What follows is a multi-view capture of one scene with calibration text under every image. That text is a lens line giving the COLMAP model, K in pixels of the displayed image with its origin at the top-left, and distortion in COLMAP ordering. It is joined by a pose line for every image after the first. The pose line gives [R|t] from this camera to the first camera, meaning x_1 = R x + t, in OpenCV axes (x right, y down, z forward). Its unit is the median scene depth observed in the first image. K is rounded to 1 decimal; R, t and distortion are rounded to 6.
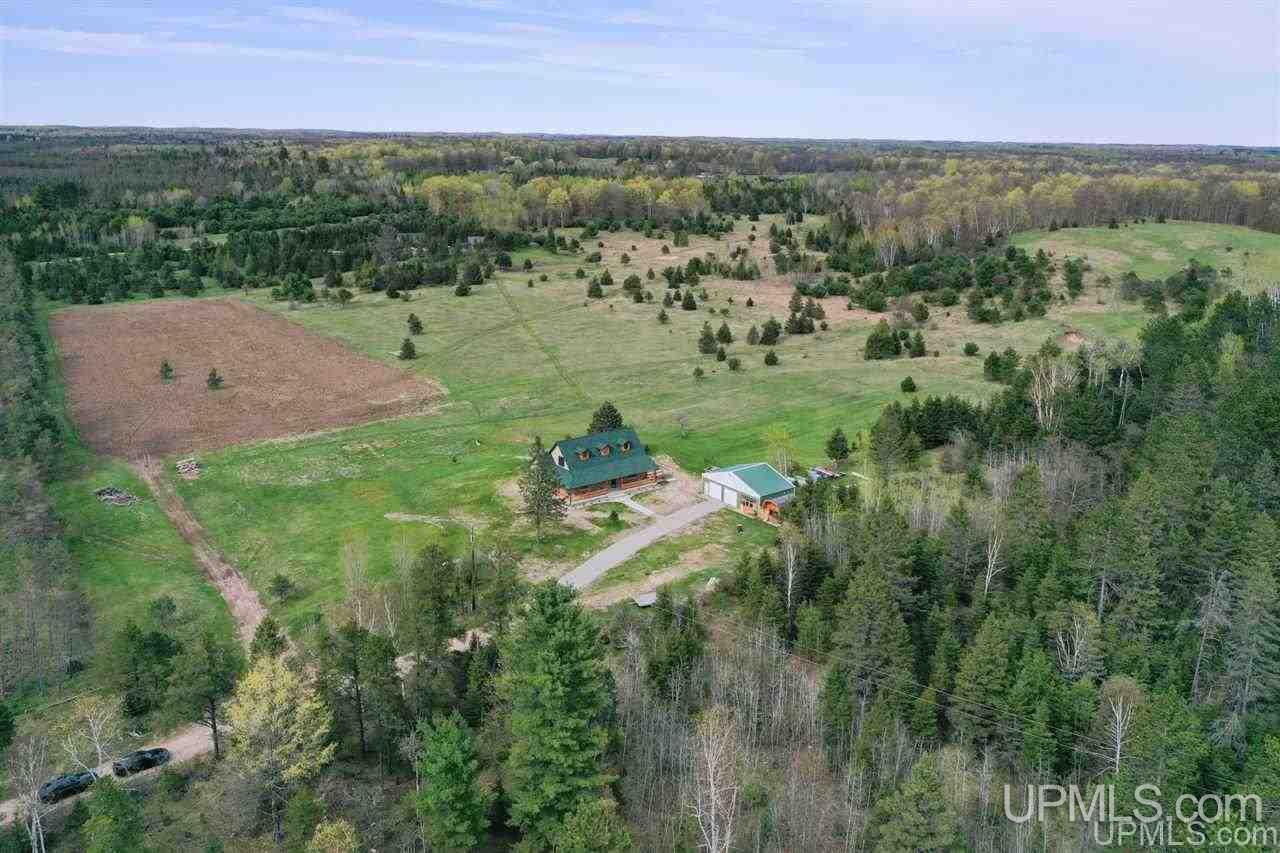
lens RADIAL K [[1015.6, 0, 637.6], [0, 1015.6, 427.9], [0, 0, 1]] dist [-0.006751, 0.006544]
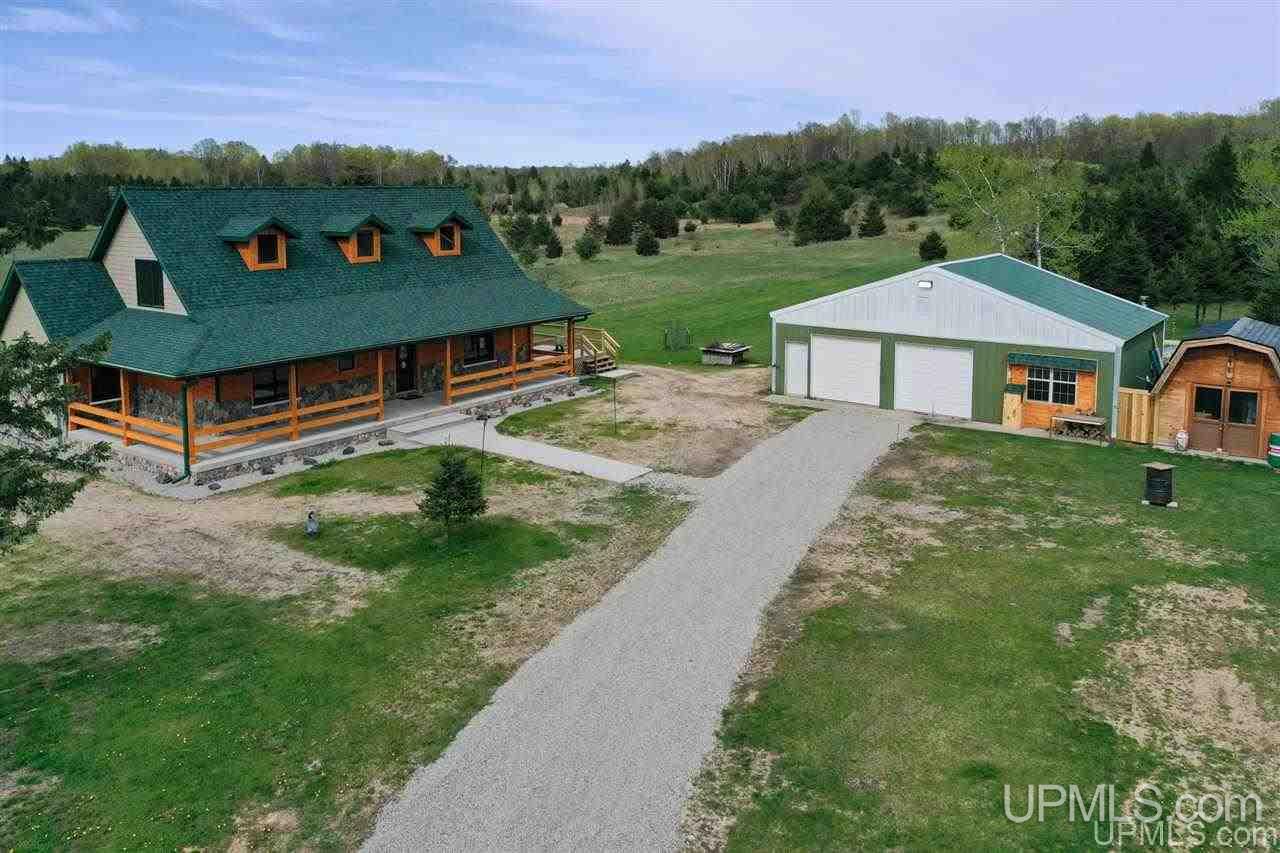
lens RADIAL K [[1015.6, 0, 654.0], [0, 1015.6, 323.8], [0, 0, 1]] dist [-0.006751, 0.006544]
pose [[0.958918, -0.052757, 0.278734, -0.034532], [0.093846, 0.986228, -0.136187, 0.080751], [-0.267711, 0.156750, 0.950663, 0.787095]]
